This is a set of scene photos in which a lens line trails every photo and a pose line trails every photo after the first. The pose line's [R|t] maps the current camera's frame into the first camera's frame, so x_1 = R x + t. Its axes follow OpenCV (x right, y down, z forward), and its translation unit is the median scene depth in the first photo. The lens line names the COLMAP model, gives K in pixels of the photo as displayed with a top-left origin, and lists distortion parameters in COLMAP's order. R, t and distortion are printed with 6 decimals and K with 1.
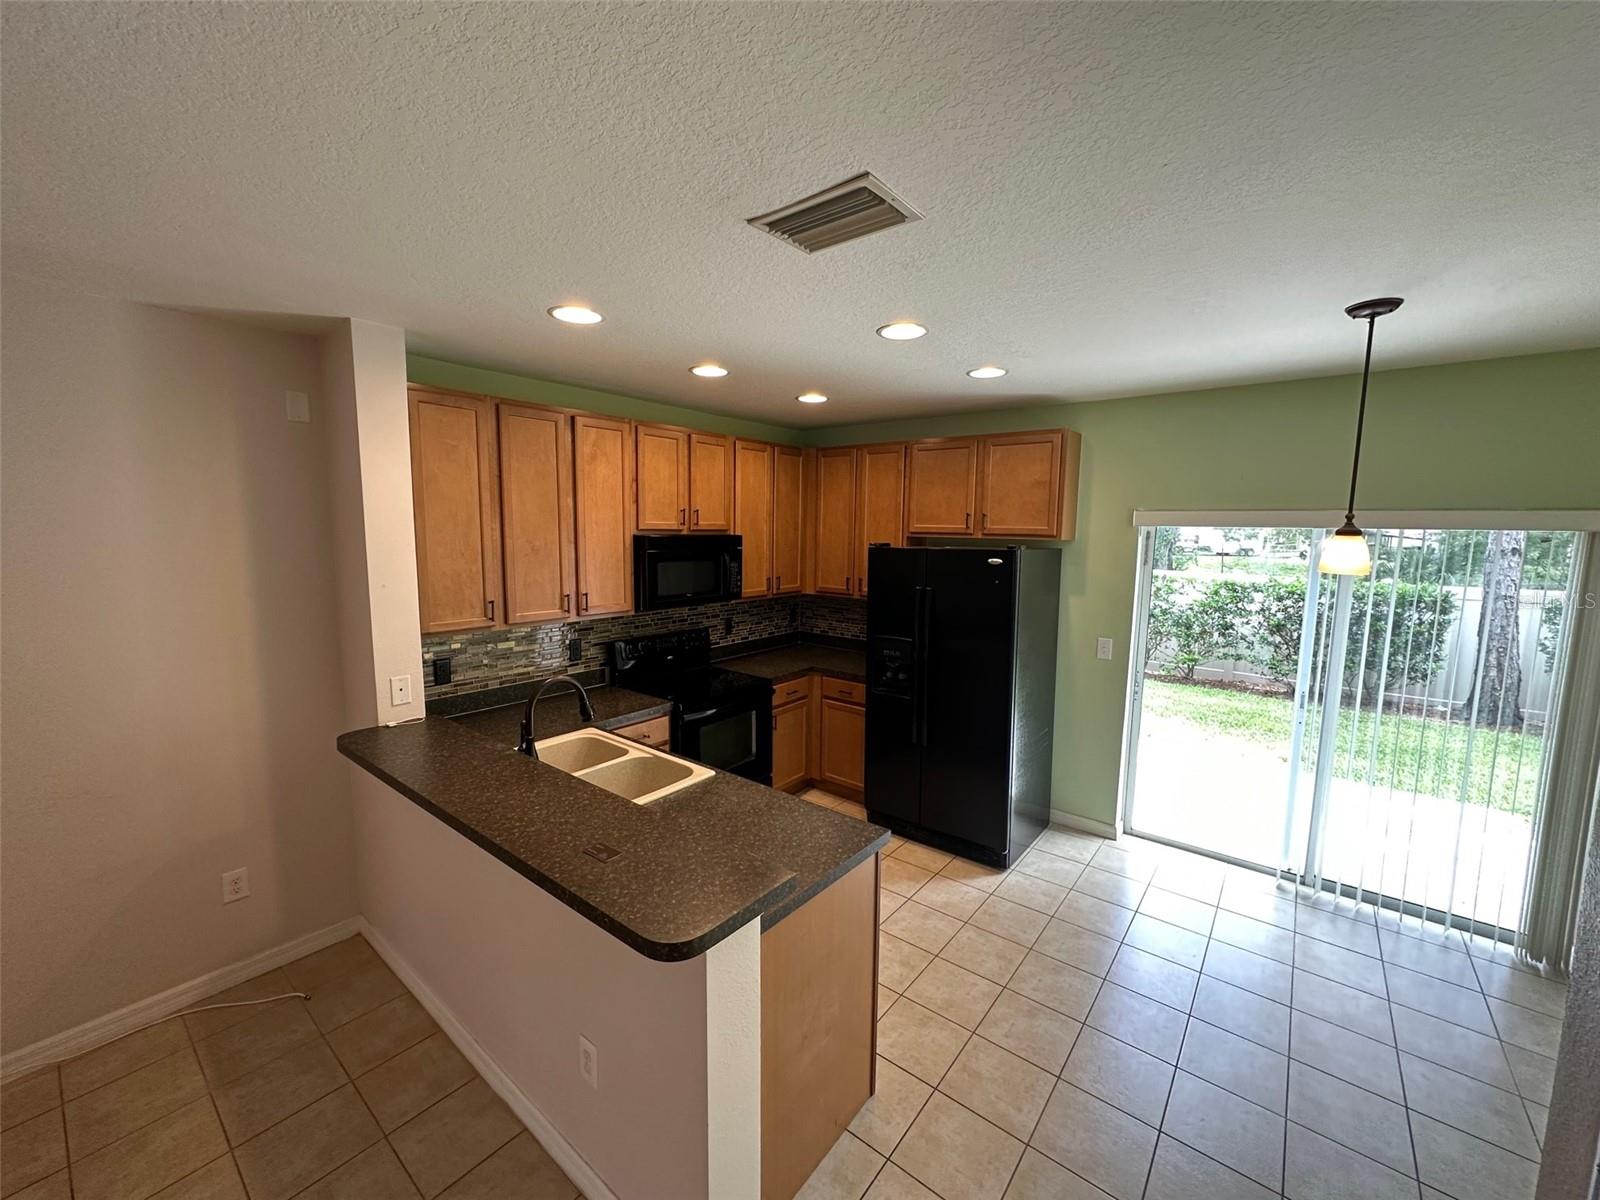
lens RADIAL K [[636.9, 0, 805.2], [0, 636.9, 595.1], [0, 0, 1]] dist [-0.003624, 0.000771]
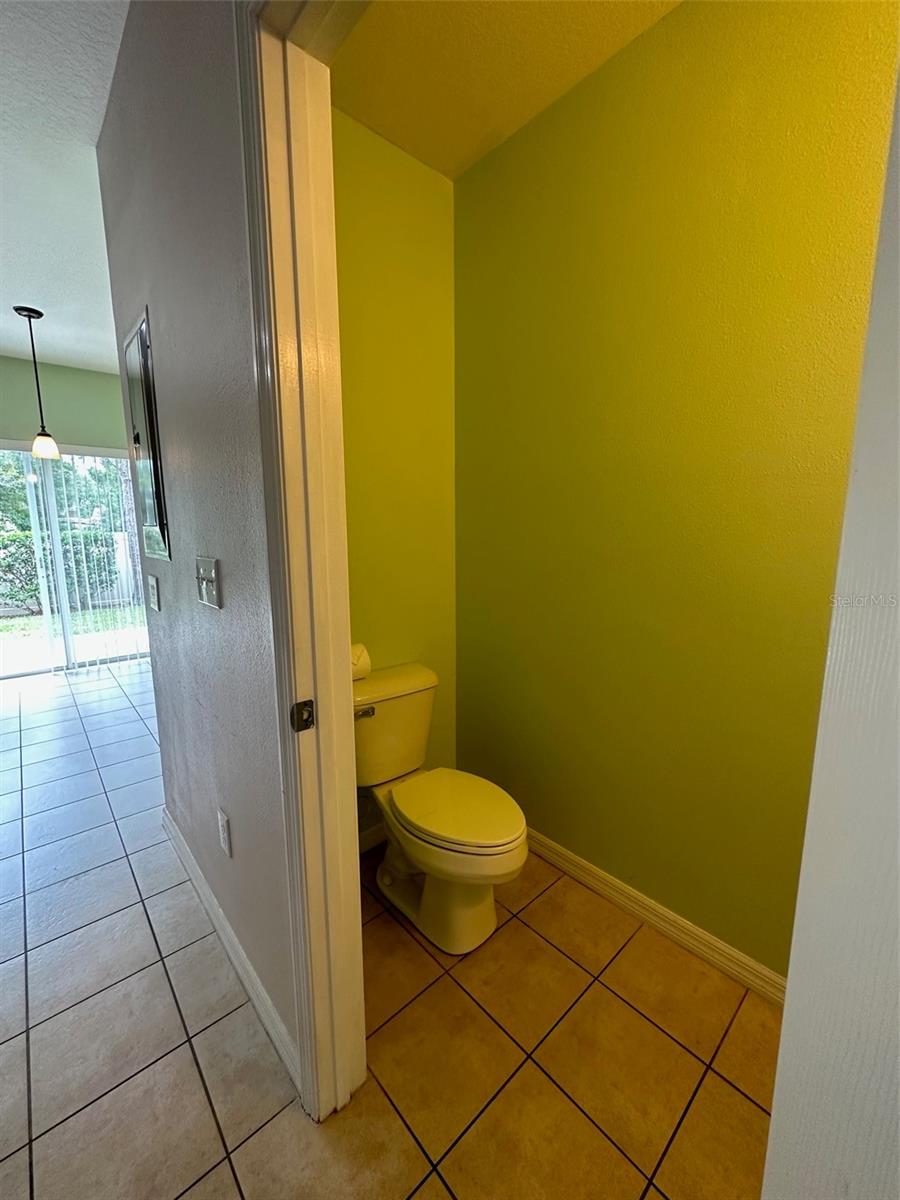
lens RADIAL K [[477.6, 0, 446.9], [0, 477.6, 600.9], [0, 0, 1]] dist [-0.003624, 0.000771]
pose [[0.168653, -0.172887, 0.970395, -0.133893], [0.113724, 0.981336, 0.155071, 0.100152], [-0.979093, 0.084204, 0.185167, -0.130805]]
